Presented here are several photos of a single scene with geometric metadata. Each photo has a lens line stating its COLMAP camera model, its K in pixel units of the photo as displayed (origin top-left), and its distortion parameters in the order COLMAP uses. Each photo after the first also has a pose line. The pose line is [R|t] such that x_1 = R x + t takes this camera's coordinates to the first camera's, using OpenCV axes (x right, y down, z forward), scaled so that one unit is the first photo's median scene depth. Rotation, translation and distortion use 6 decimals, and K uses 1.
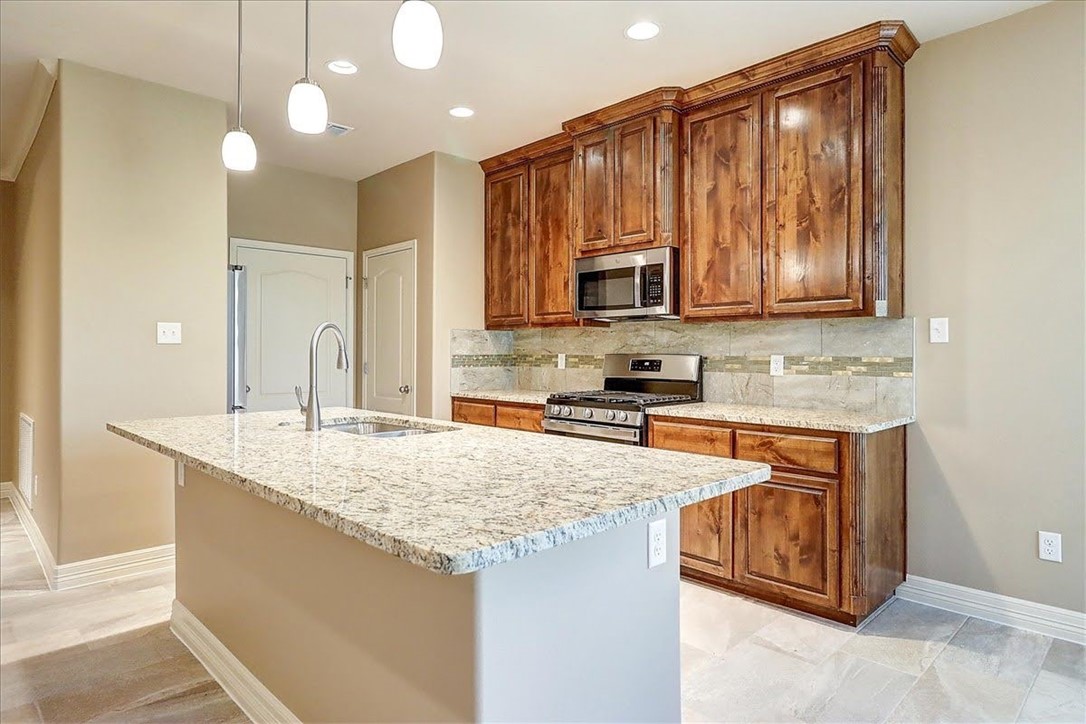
lens RADIAL K [[620.5, 0, 538.6], [0, 620.5, 348.5], [0, 0, 1]] dist [0.004877, -0.002969]
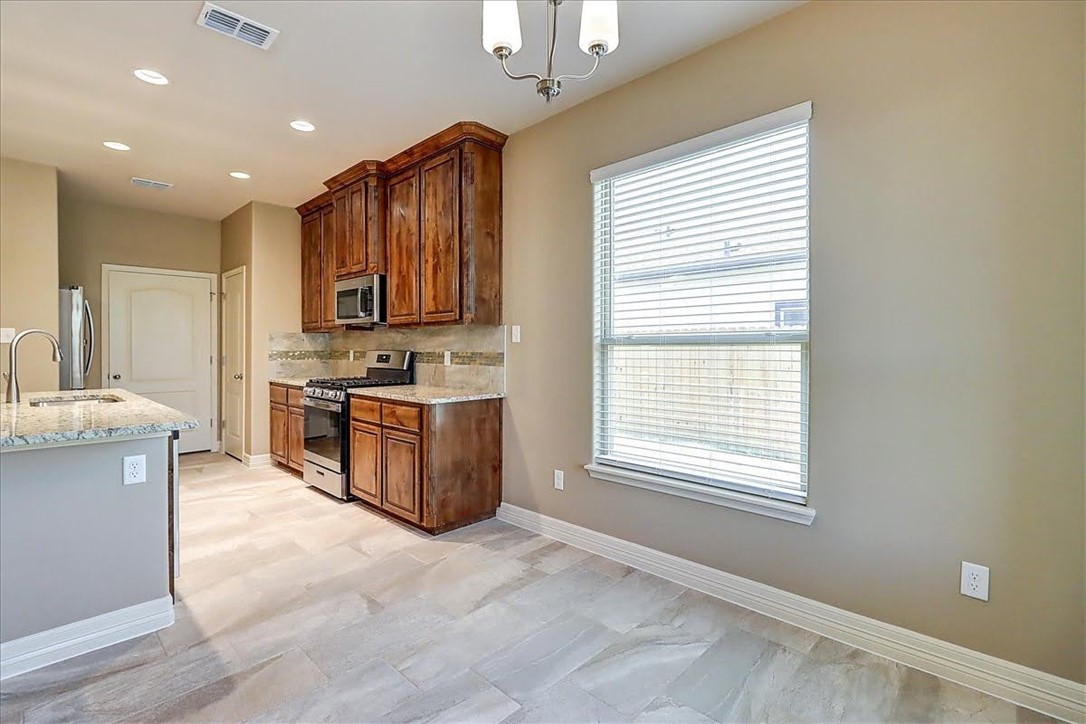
lens RADIAL K [[501.5, 0, 537.0], [0, 501.5, 348.5], [0, 0, 1]] dist [0.002554, -0.002036]
pose [[0.999662, -0.001162, 0.025973, 0.583745], [0.000983, 0.999976, 0.006909, -0.003071], [-0.025981, -0.006881, 0.999639, -0.153839]]
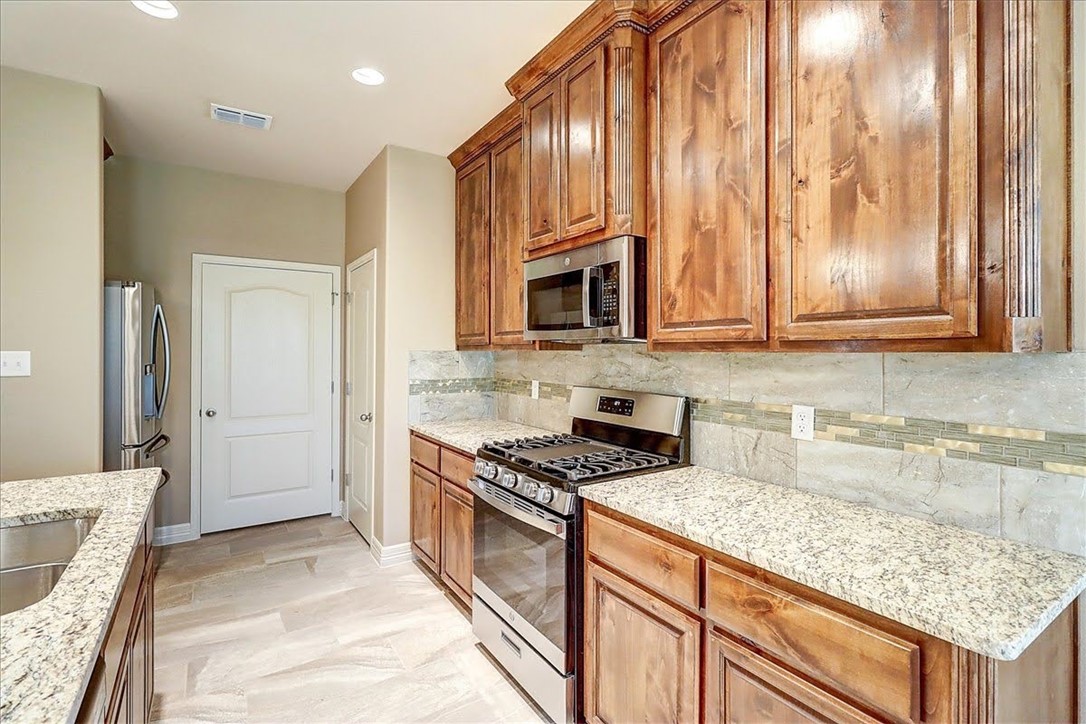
lens RADIAL K [[501.5, 0, 536.6], [0, 501.5, 348.5], [0, 0, 1]] dist [0.002554, -0.002036]
pose [[0.981620, -0.000127, -0.190848, 0.232628], [-0.000012, 1.000000, -0.000731, -0.046743], [0.190848, 0.000720, 0.981619, 0.491737]]
